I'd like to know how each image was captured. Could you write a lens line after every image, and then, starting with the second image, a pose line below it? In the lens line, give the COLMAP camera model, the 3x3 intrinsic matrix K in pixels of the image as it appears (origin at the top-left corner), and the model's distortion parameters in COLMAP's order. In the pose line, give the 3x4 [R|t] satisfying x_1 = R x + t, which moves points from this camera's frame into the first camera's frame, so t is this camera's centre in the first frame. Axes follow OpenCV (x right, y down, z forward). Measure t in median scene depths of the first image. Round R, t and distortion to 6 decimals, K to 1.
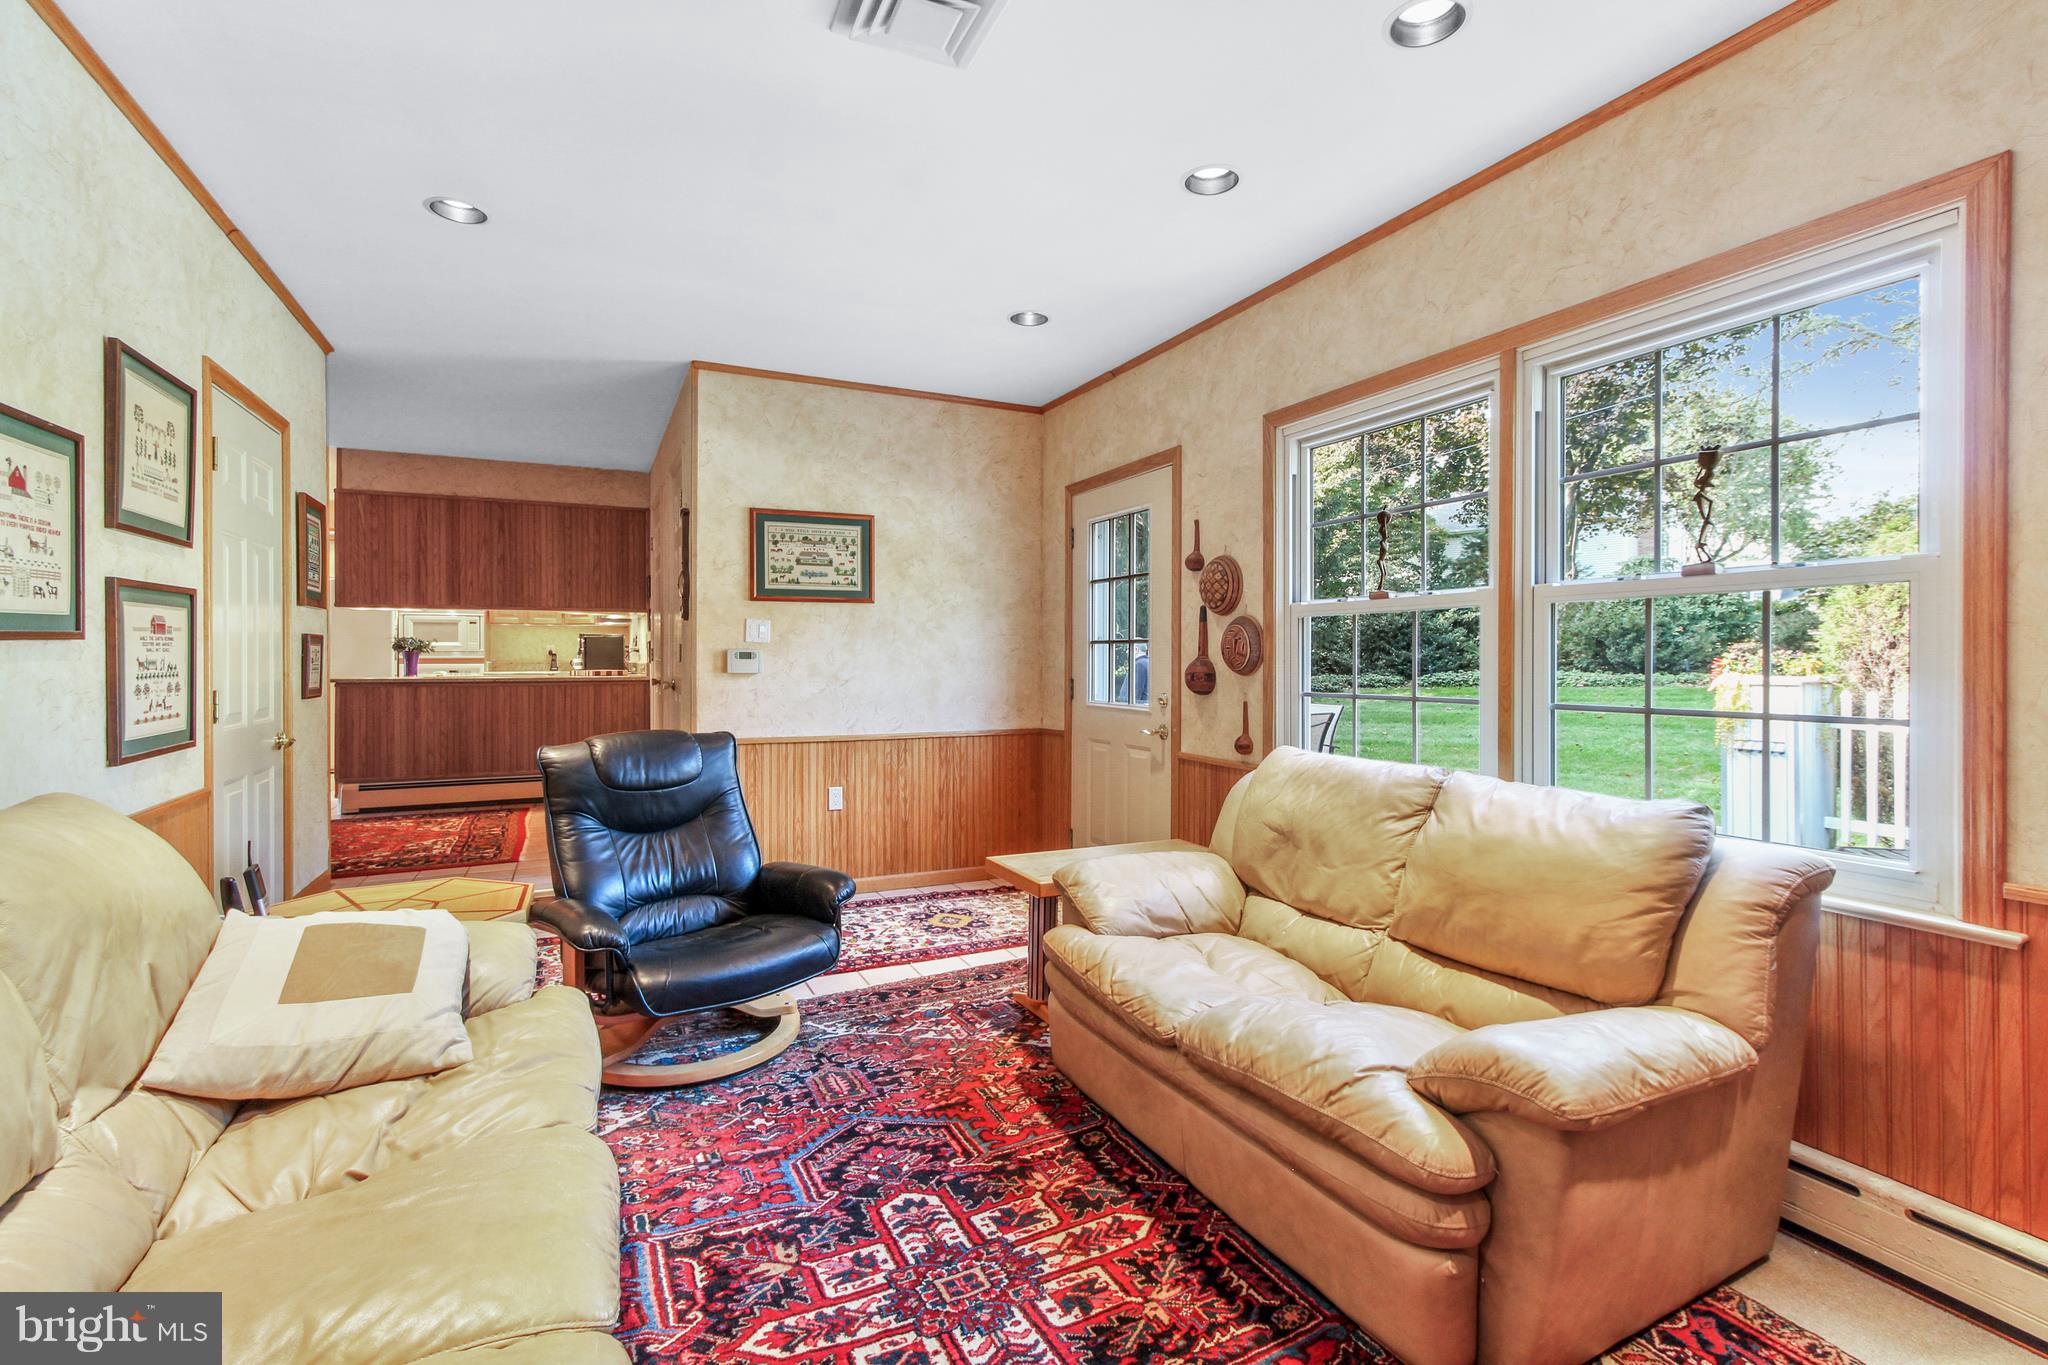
lens RADIAL K [[930.5, 0, 1013.5], [0, 930.5, 665.1], [0, 0, 1]] dist [-0.000940, 0.002314]
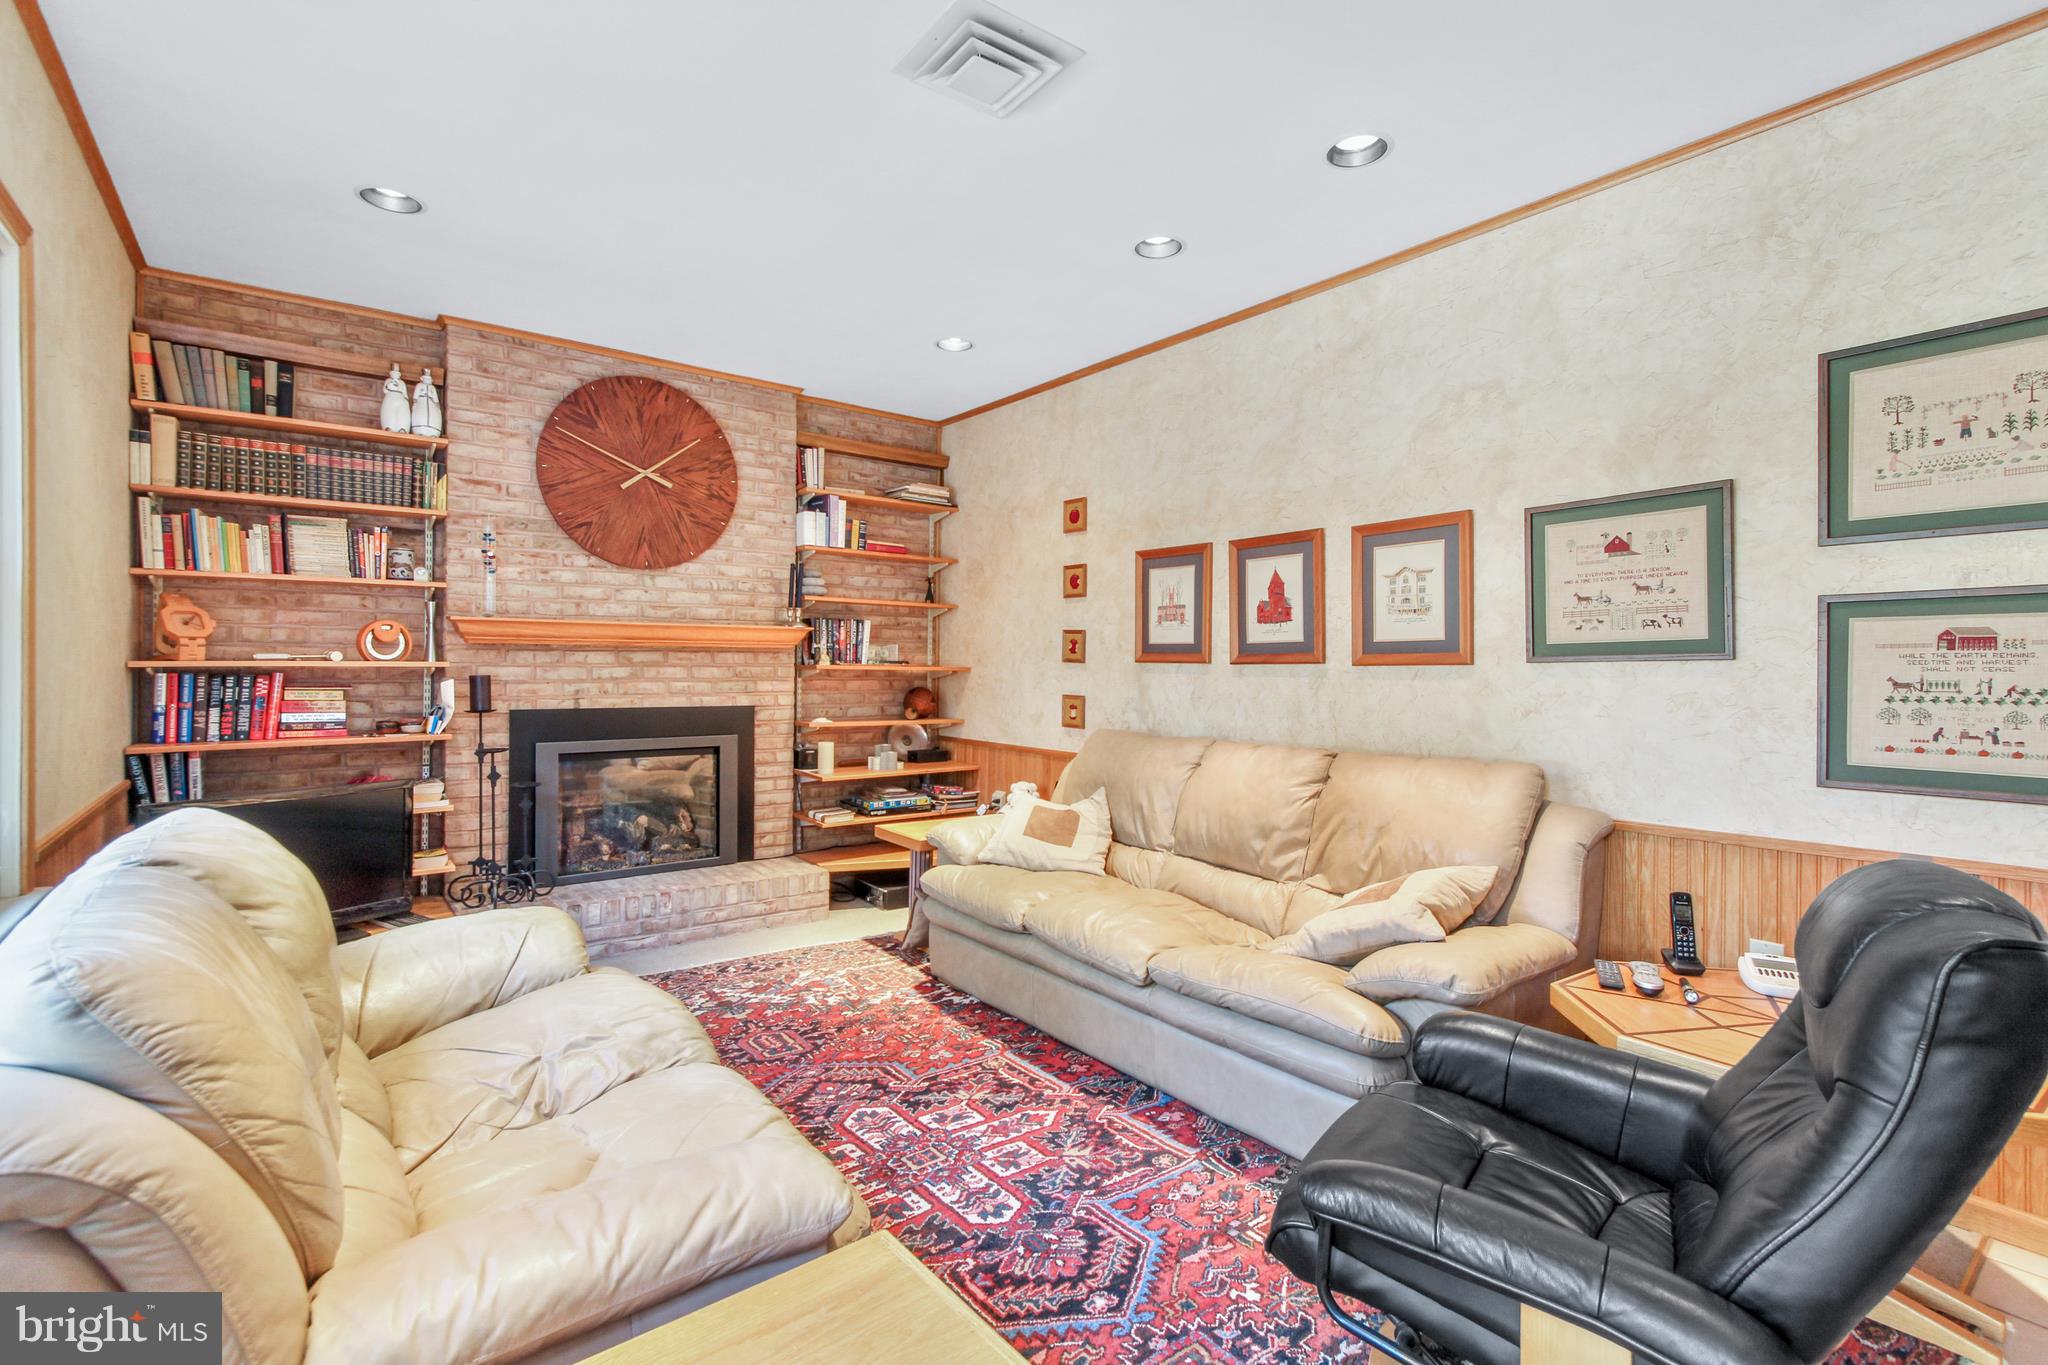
lens RADIAL K [[930.5, 0, 1027.1], [0, 930.5, 667.9], [0, 0, 1]] dist [-0.000940, 0.002314]
pose [[-0.975352, -0.010321, -0.220412, 0.078878], [-0.012420, 0.999890, 0.008141, -0.015848], [0.220304, 0.010678, -0.975373, 1.888702]]
